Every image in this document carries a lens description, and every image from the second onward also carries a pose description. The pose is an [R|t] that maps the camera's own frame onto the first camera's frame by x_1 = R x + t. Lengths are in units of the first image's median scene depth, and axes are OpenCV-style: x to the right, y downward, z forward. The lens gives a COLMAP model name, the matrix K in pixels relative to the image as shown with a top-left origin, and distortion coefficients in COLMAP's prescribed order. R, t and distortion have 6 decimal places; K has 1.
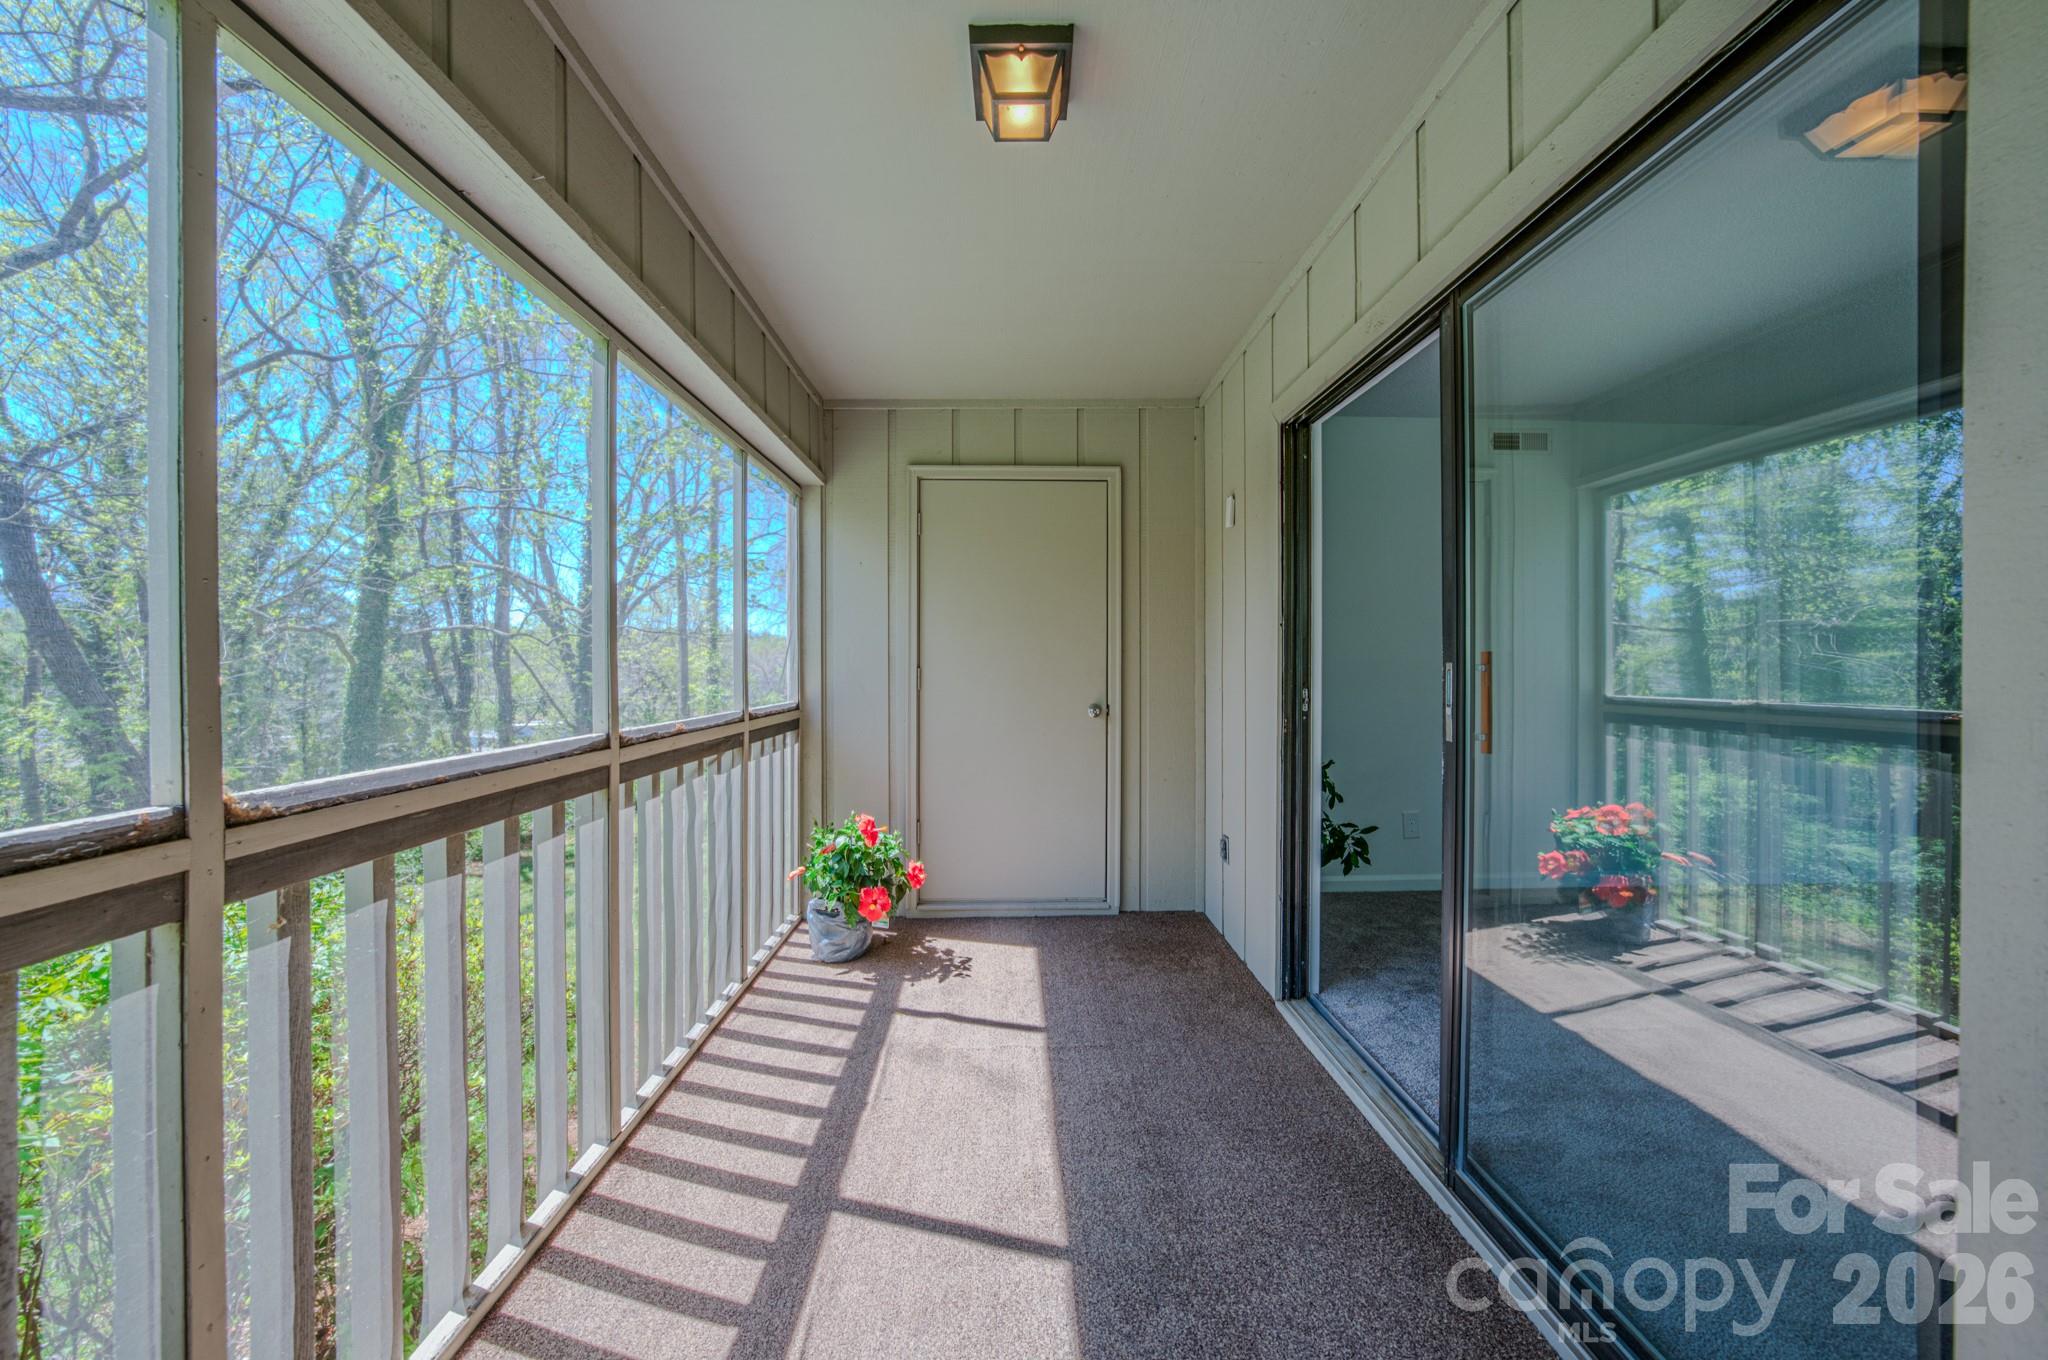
lens RADIAL K [[700.3, 0, 1015.2], [0, 700.3, 669.0], [0, 0, 1]] dist [-0.021439, 0.004545]
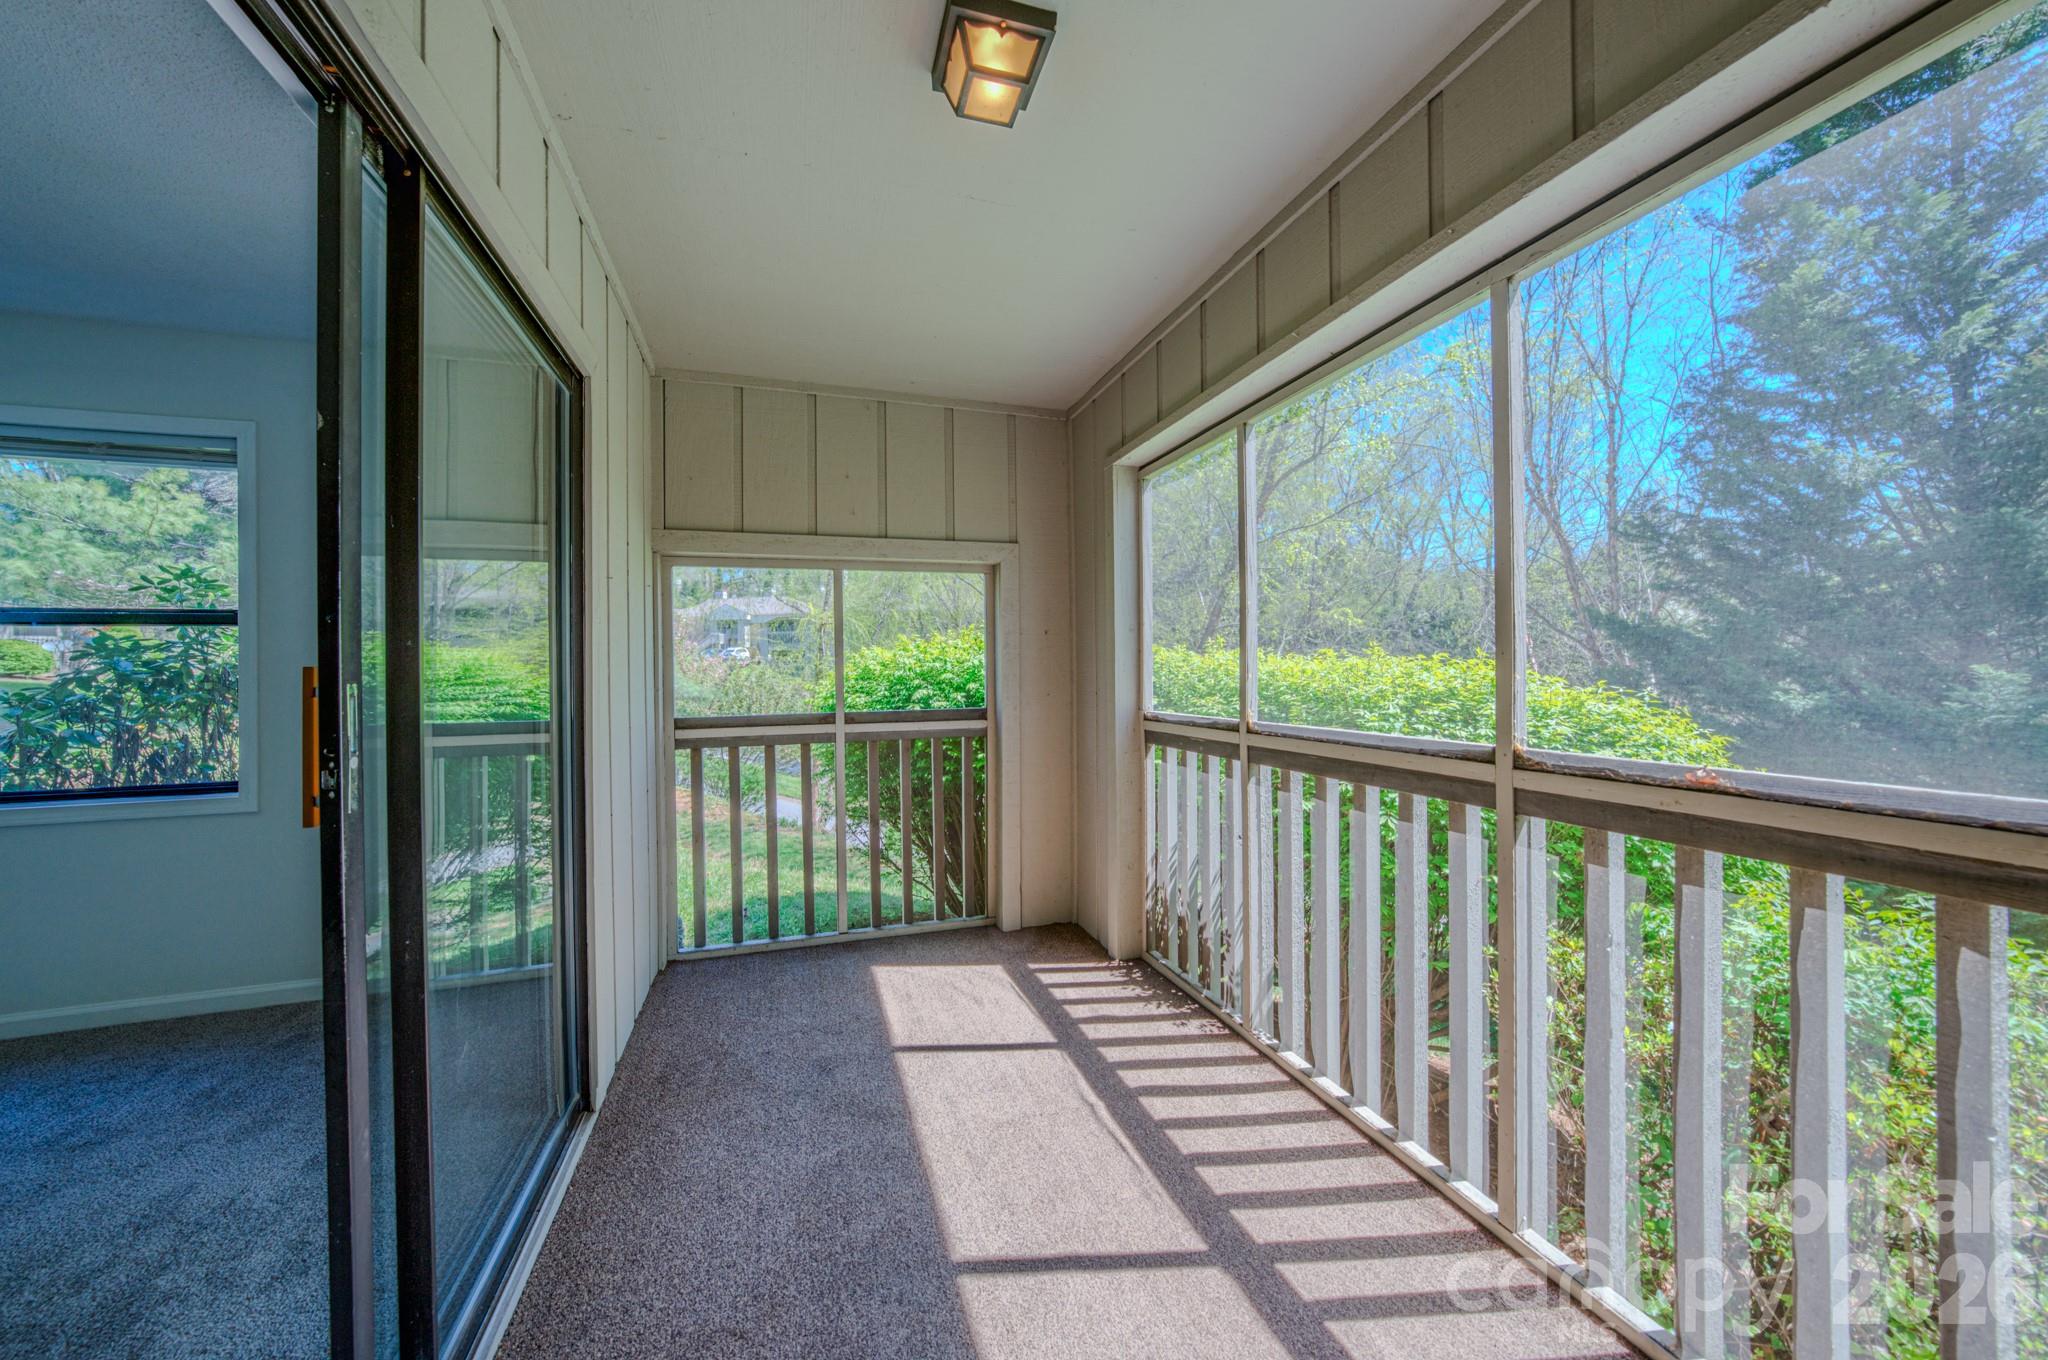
lens RADIAL K [[700.3, 0, 1015.2], [0, 700.3, 669.0], [0, 0, 1]] dist [-0.021439, 0.004545]
pose [[-0.957174, 0.061917, -0.282815, 0.151500], [0.059890, 0.998080, 0.015814, -0.039112], [0.283251, -0.001801, -0.959044, 1.824712]]
